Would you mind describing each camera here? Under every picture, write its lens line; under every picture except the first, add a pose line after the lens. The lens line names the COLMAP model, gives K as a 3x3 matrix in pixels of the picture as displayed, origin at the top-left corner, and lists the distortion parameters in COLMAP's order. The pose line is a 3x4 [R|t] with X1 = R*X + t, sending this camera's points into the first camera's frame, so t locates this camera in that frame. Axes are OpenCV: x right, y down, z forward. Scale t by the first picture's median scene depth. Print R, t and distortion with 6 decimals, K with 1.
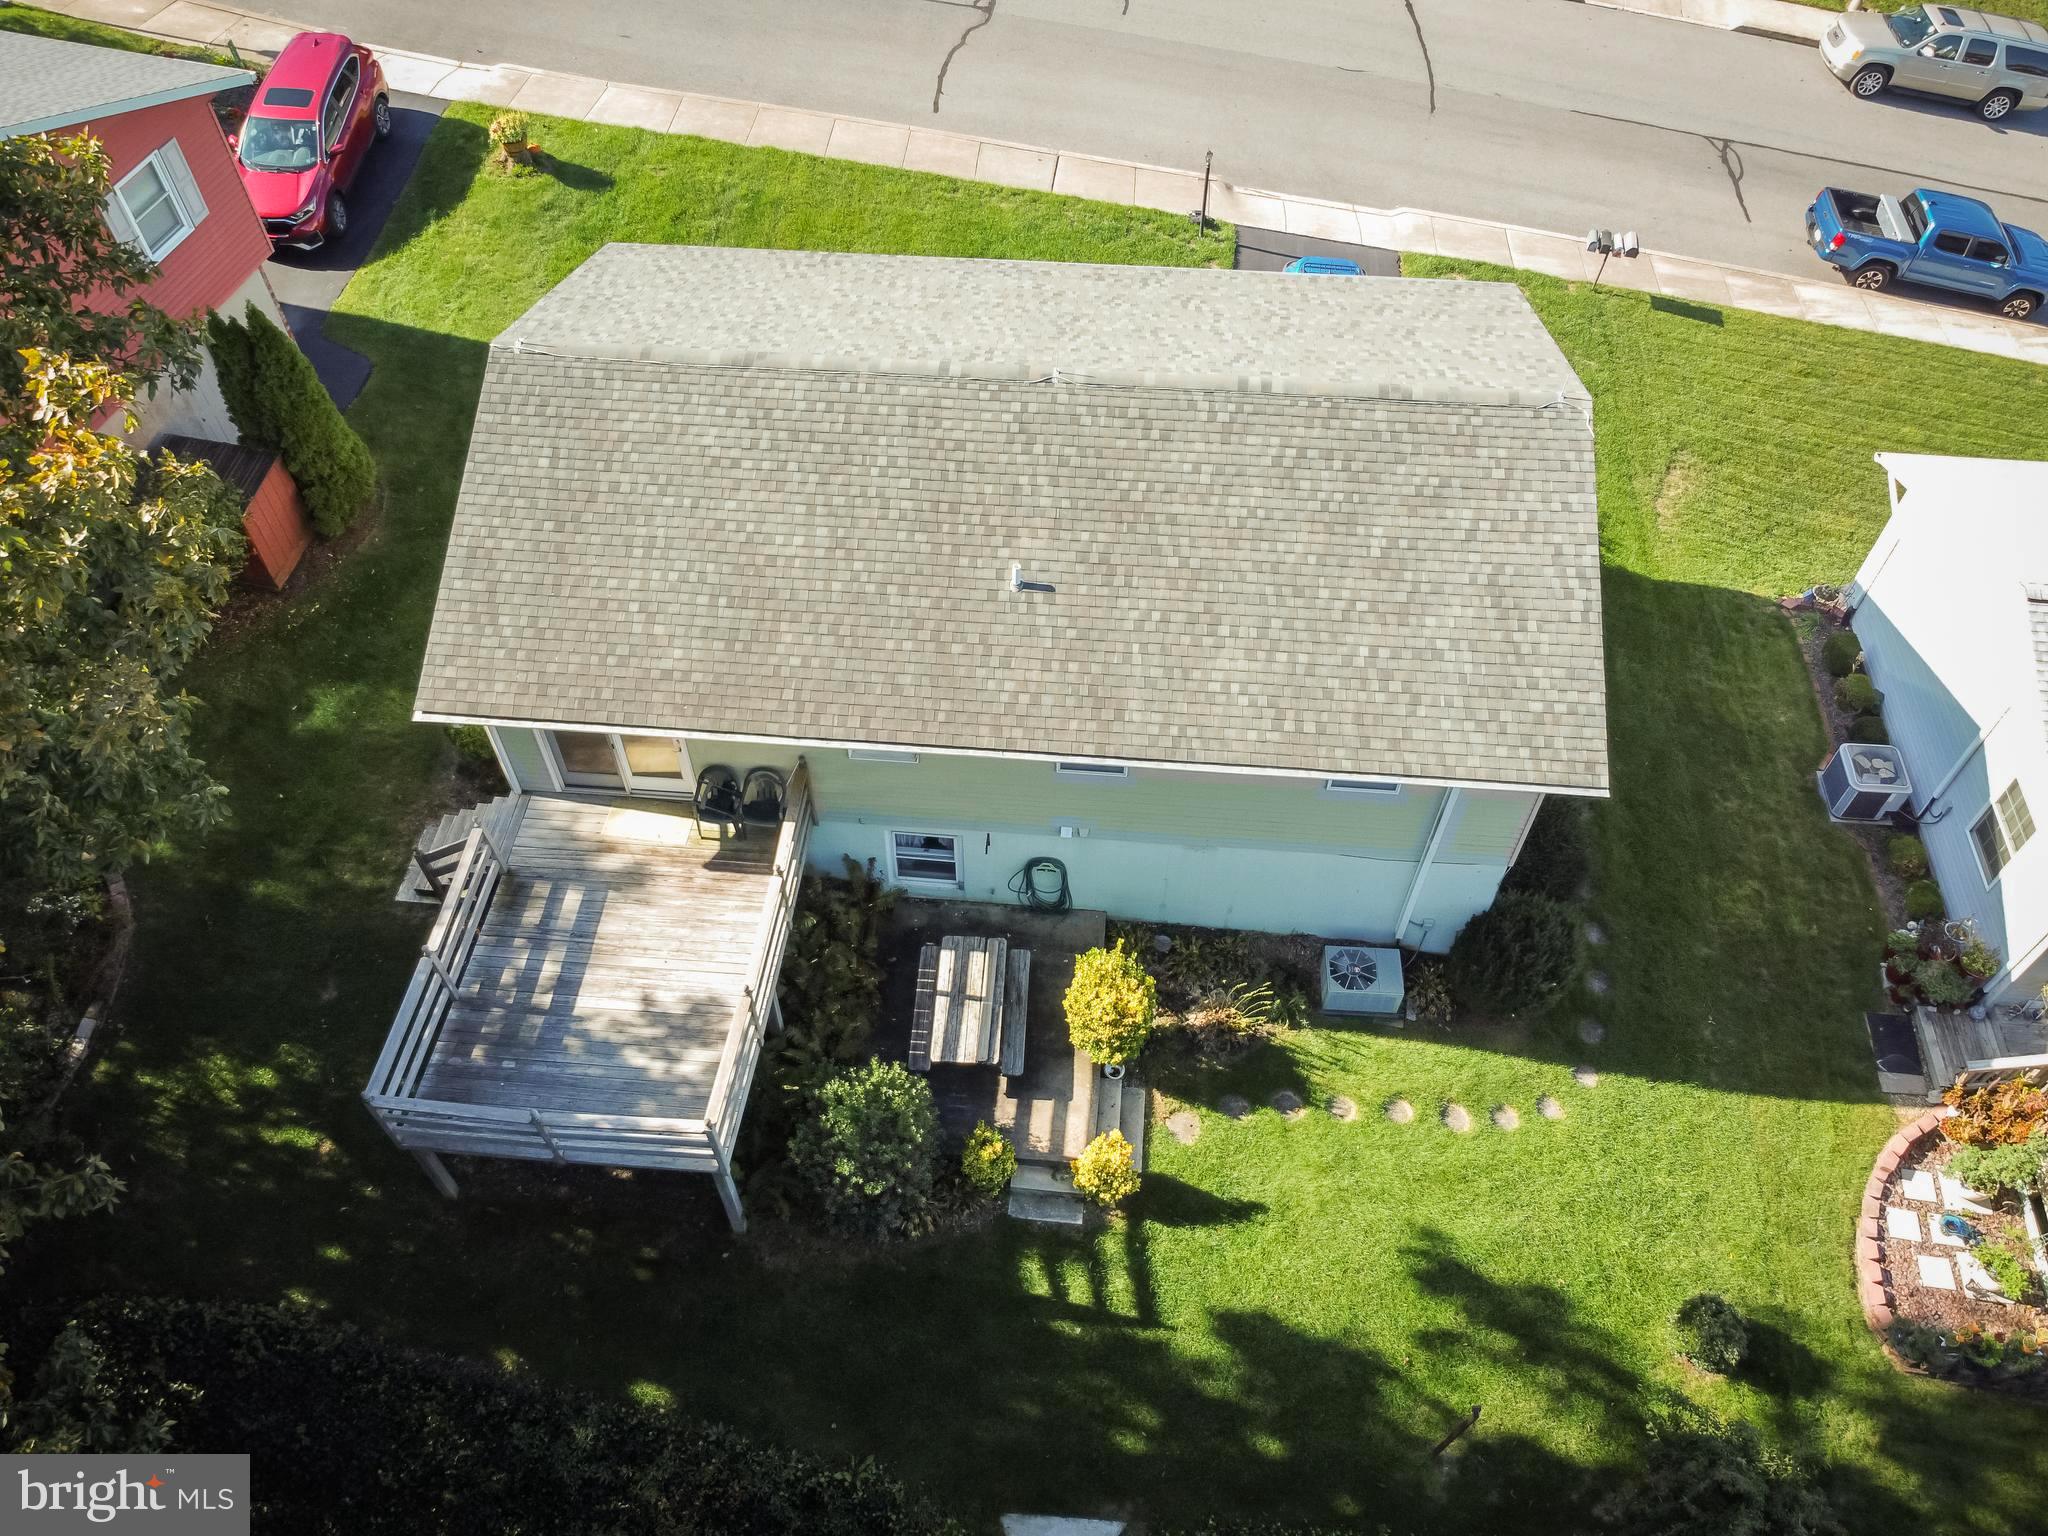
lens RADIAL K [[1554.6, 0, 1013.6], [0, 1554.6, 775.2], [0, 0, 1]] dist [0.000147, -0.002689]
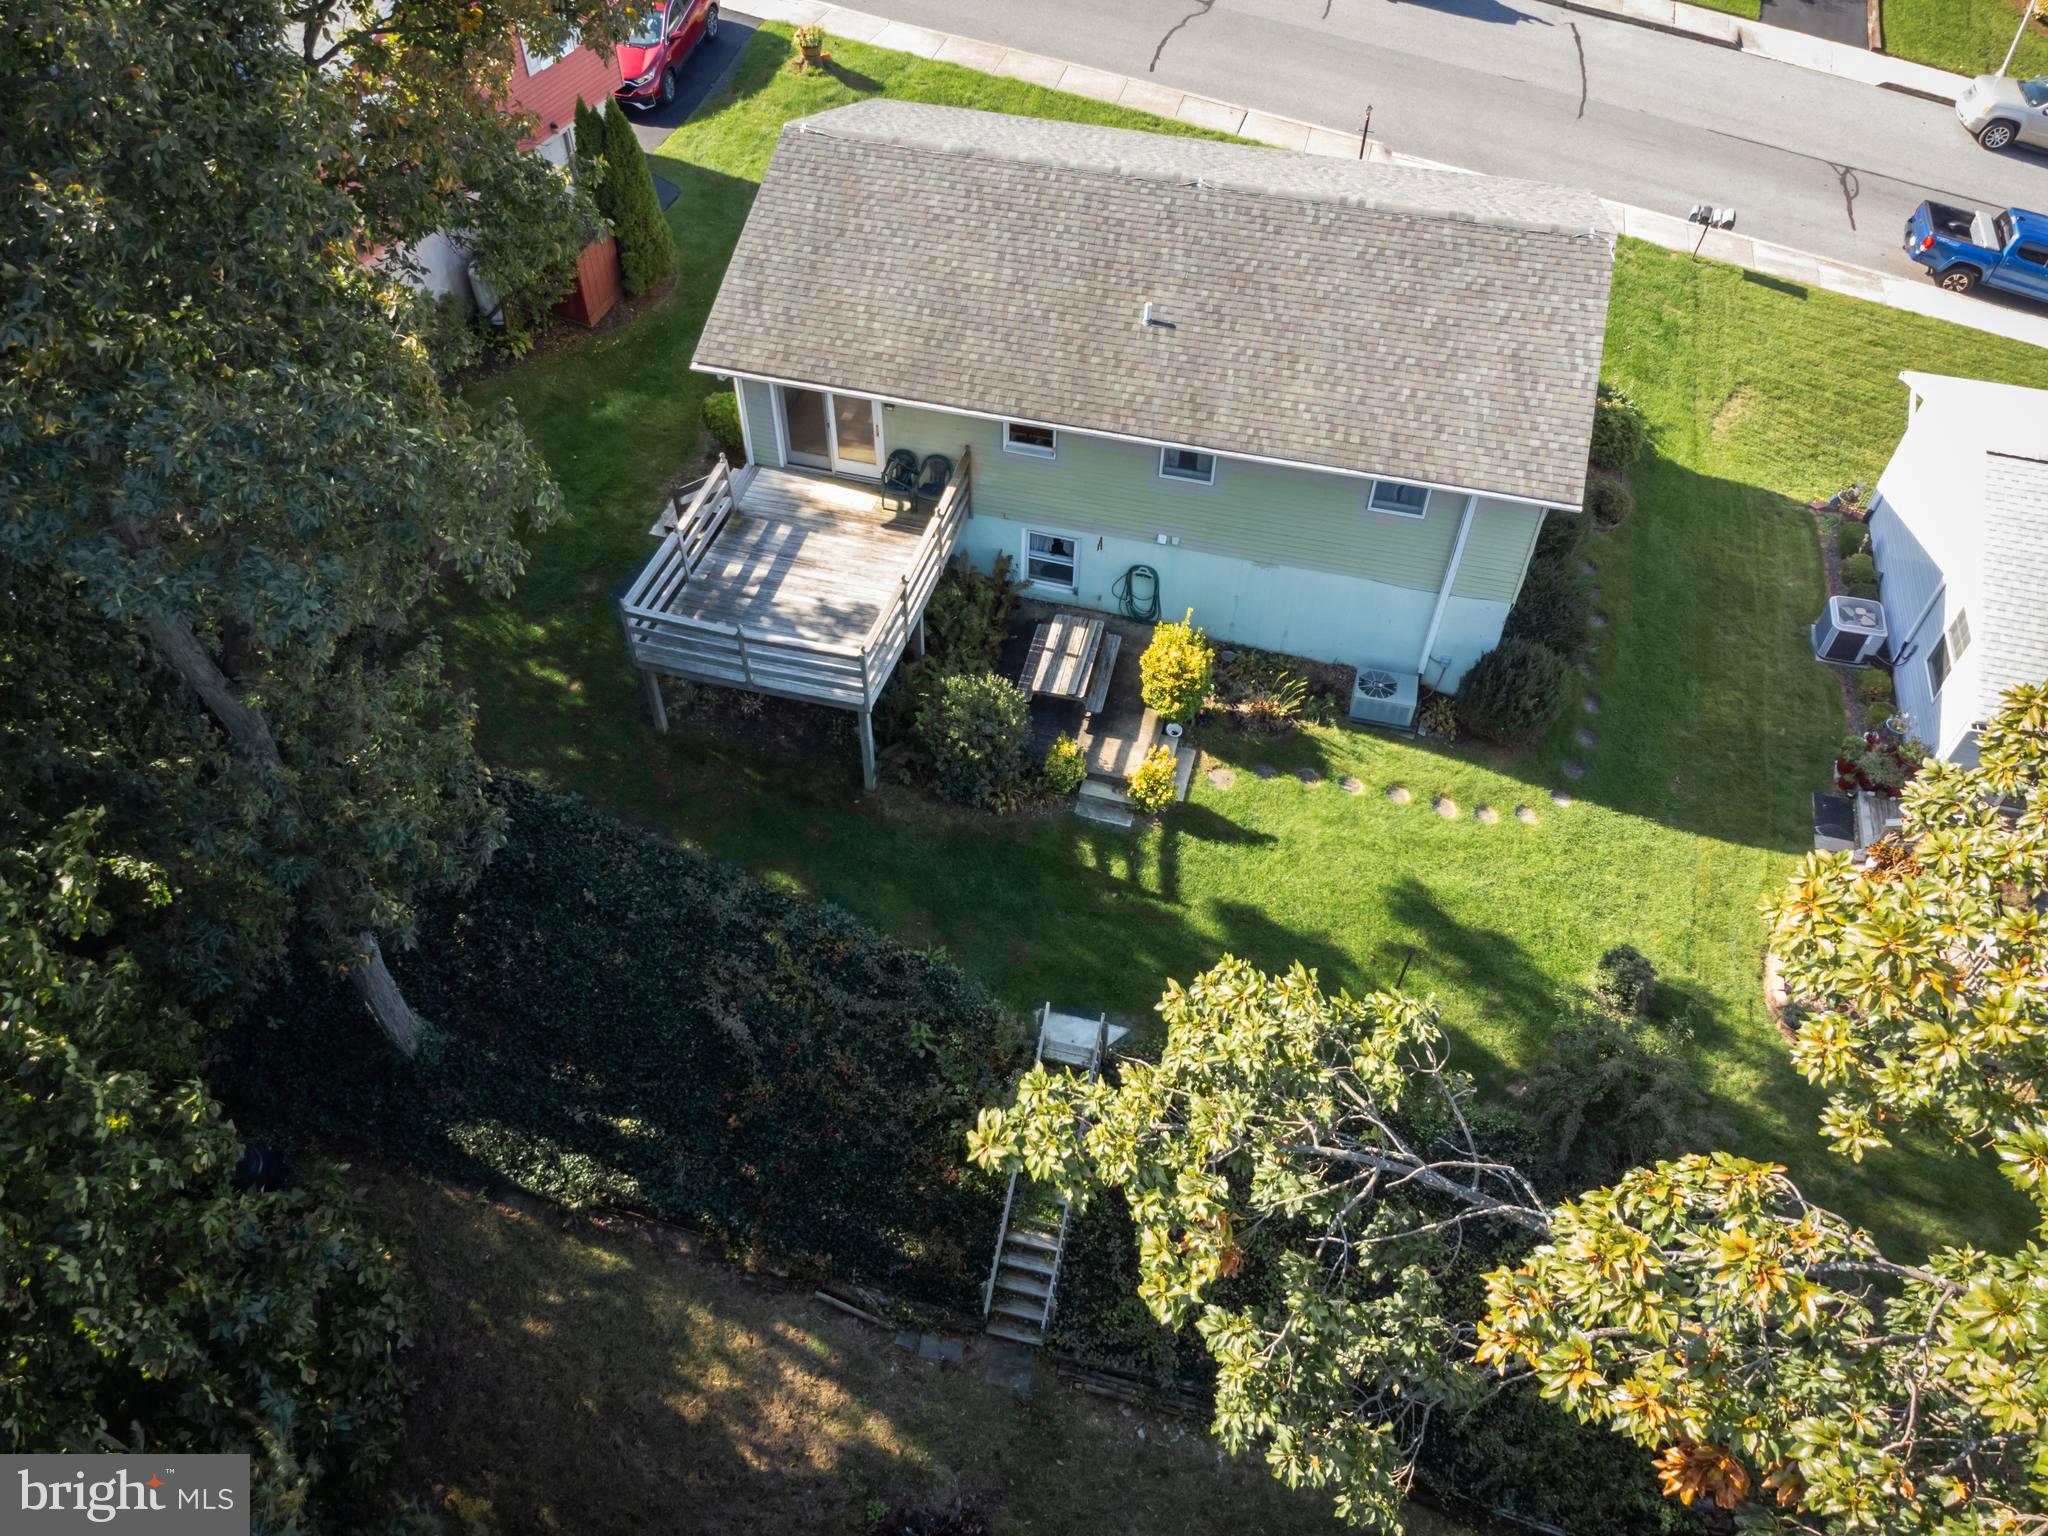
lens RADIAL K [[1532.7, 0, 1015.7], [0, 1532.7, 764.3], [0, 0, 1]] dist [-0.003317, 0.033686]
pose [[0.985121, 0.135101, -0.106230, 0.076534], [-0.142097, 0.987954, -0.061273, 0.325205], [0.096672, 0.075456, 0.992452, -0.254893]]
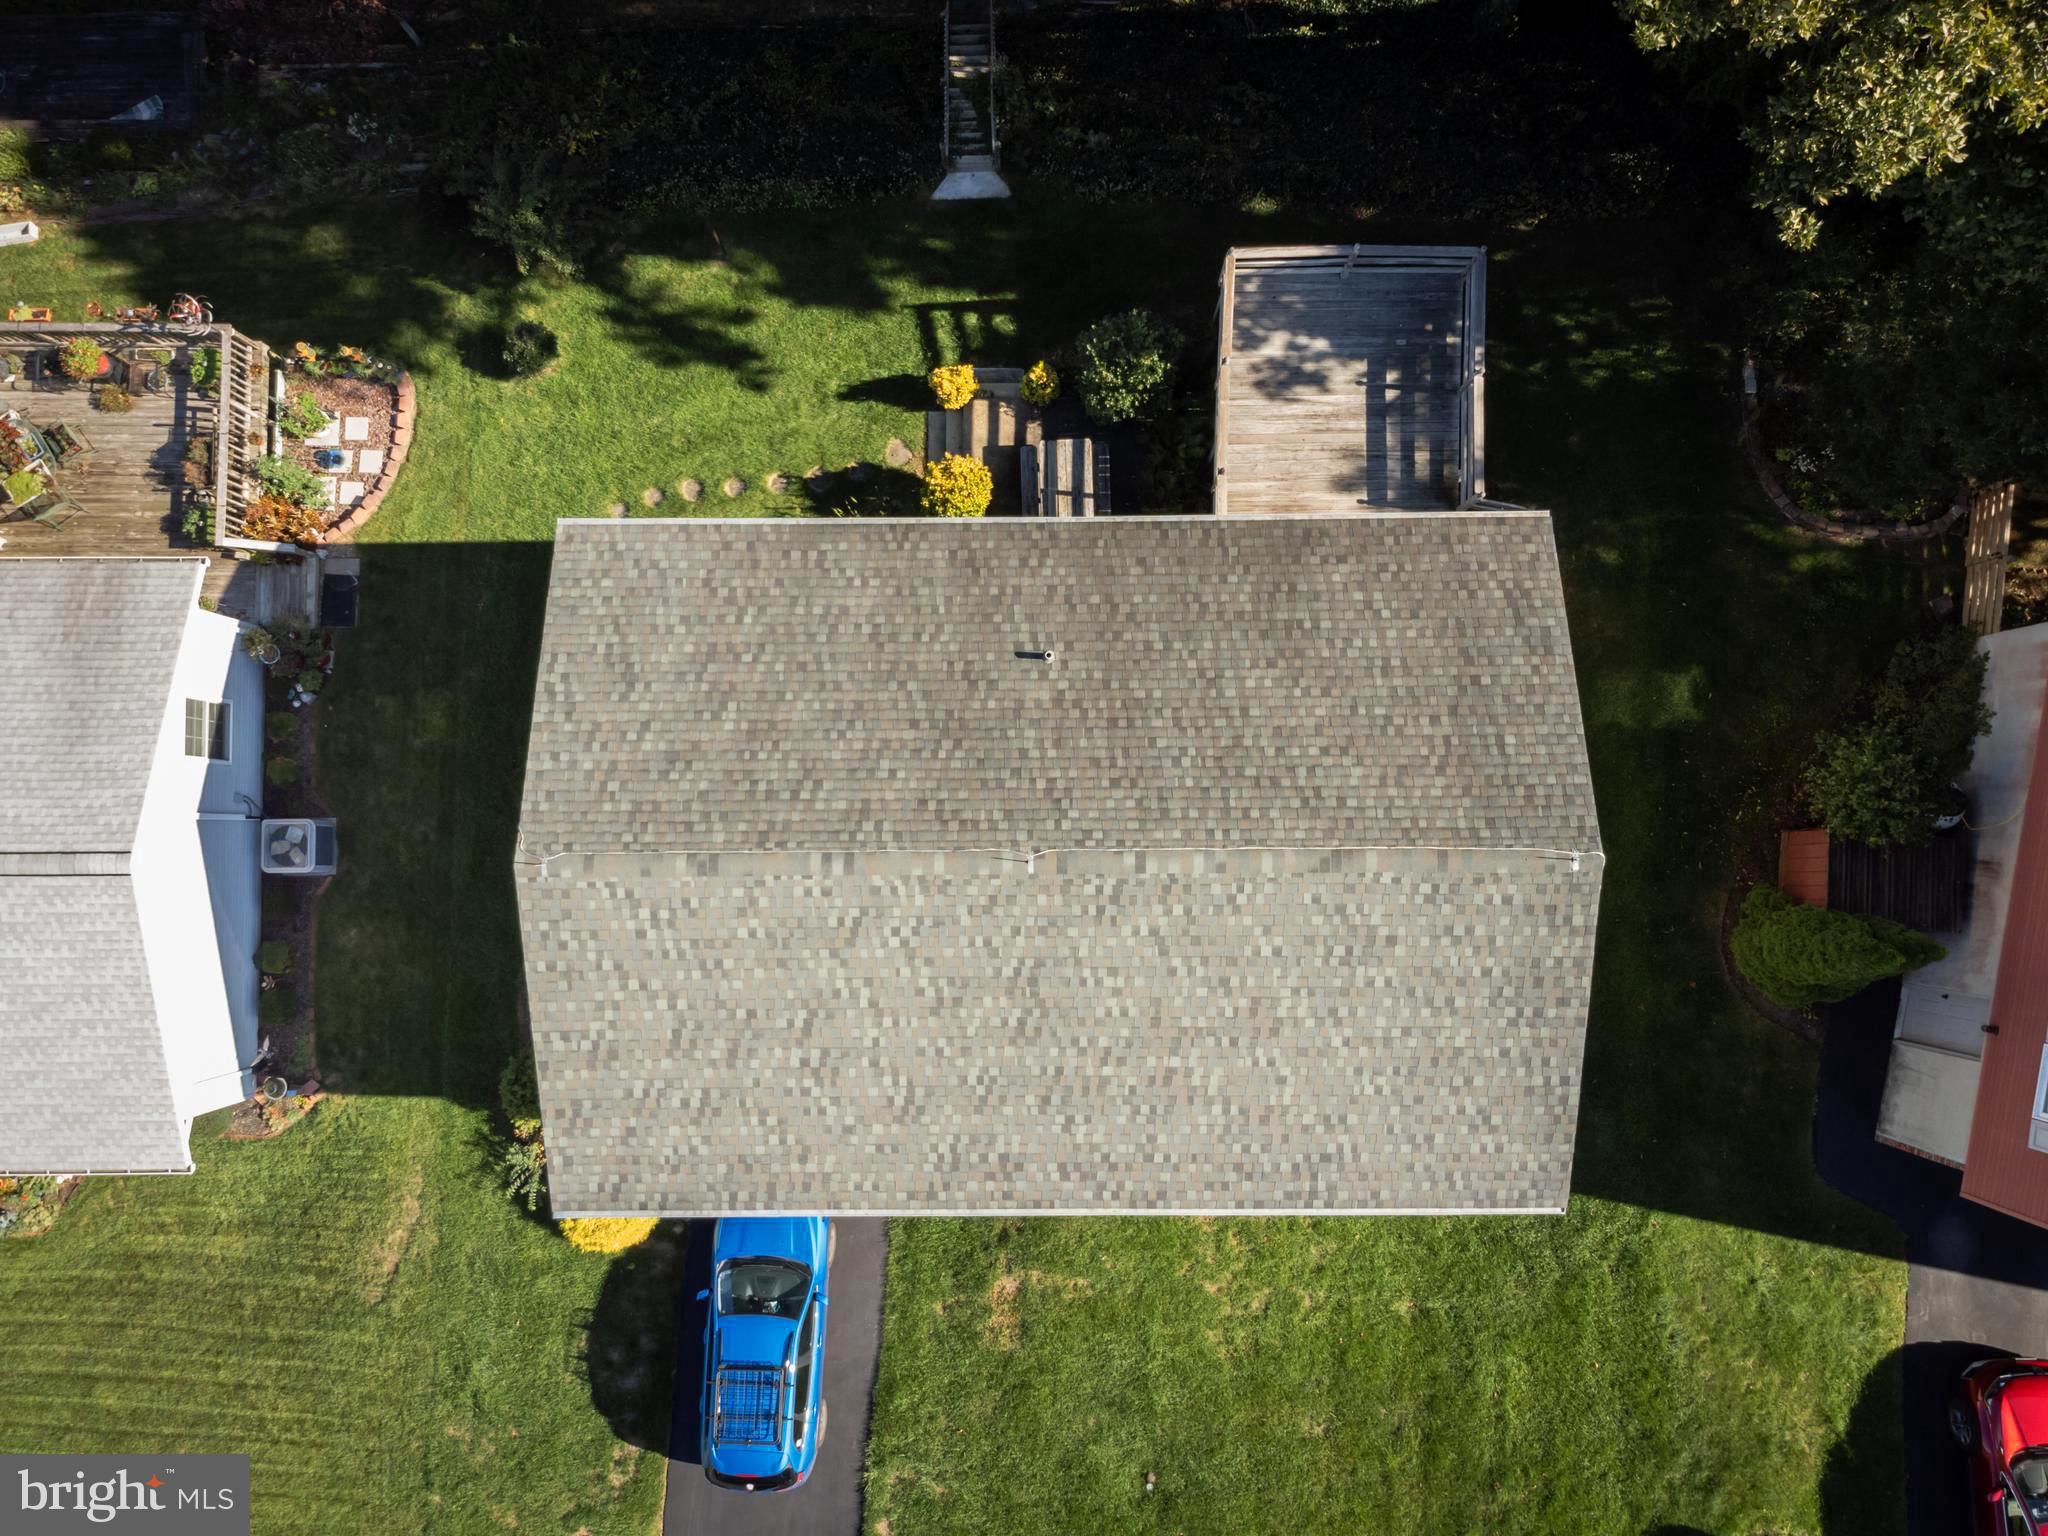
lens RADIAL K [[1553.8, 0, 1006.3], [0, 1553.8, 768.4], [0, 0, 1]] dist [0.076859, -0.123365]
pose [[-0.995323, 0.094034, 0.022117, 0.014591], [-0.056991, -0.756475, 0.651535, -0.871953], [0.077997, 0.647228, 0.758296, 0.182249]]
